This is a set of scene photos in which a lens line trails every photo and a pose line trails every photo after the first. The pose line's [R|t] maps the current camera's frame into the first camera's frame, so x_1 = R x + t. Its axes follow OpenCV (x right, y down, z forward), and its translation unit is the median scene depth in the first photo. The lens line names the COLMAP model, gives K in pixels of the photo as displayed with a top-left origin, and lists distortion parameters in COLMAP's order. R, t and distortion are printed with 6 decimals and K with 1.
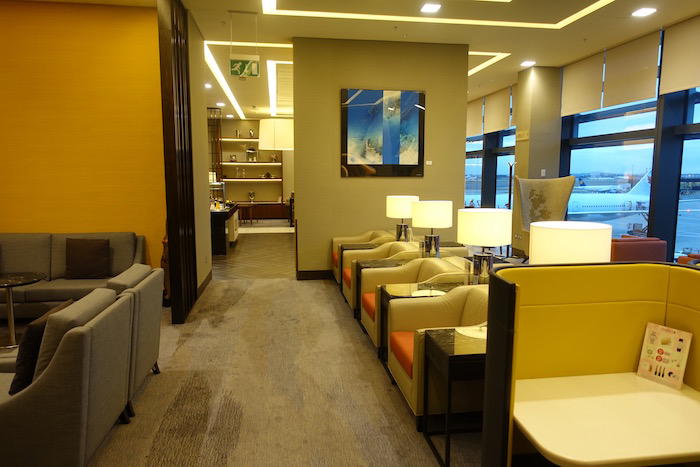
lens RADIAL K [[479.4, 0, 350.0], [0, 479.4, 233.5], [0, 0, 1]] dist [0.009912, -0.002327]
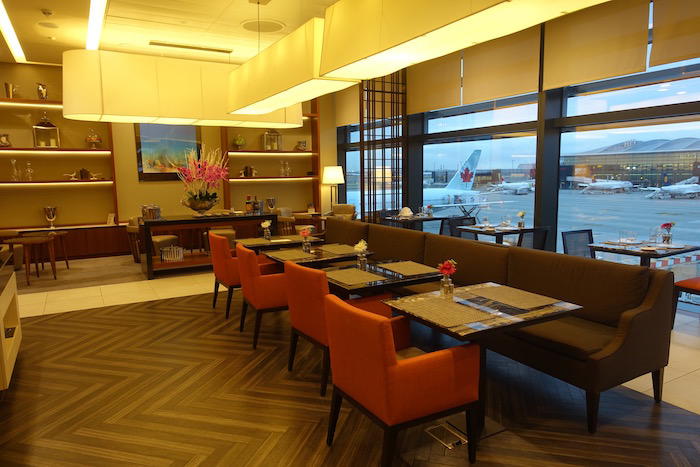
lens RADIAL K [[479.4, 0, 350.0], [0, 479.4, 233.5], [0, 0, 1]] dist [0.009912, -0.002327]
pose [[0.935388, -0.055540, 0.349235, -0.085672], [0.054263, 0.998436, 0.013447, -0.047833], [-0.349435, 0.006372, 0.936939, 0.404721]]
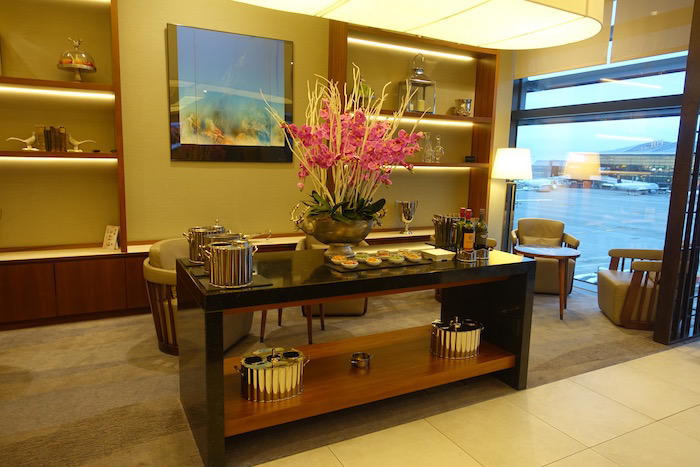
lens RADIAL K [[484.8, 0, 350.0], [0, 484.8, 233.5], [0, 0, 1]] dist [-0.000478, 0.000417]
pose [[0.943918, -0.020360, 0.329553, -0.112651], [0.009531, 0.999361, 0.034442, -0.081909], [-0.330044, -0.029370, 0.943509, 0.723890]]
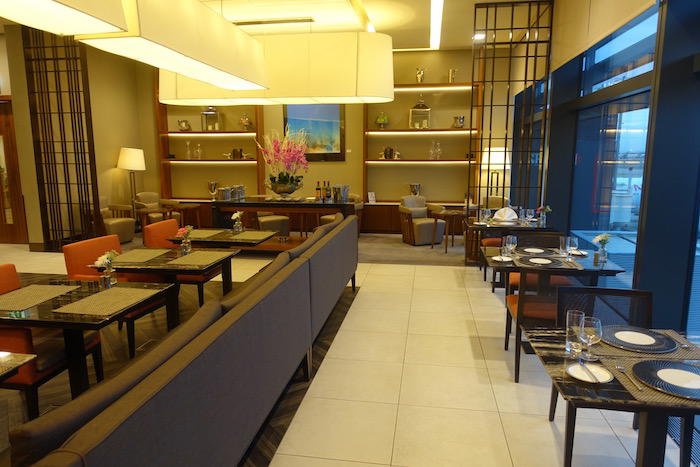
lens RADIAL K [[484.8, 0, 350.0], [0, 484.8, 233.5], [0, 0, 1]] dist [-0.000478, 0.000417]
pose [[0.951042, 0.050311, -0.304938, 0.143542], [-0.036802, 0.998076, 0.049893, -0.059855], [0.306862, -0.036228, 0.951064, 0.479219]]
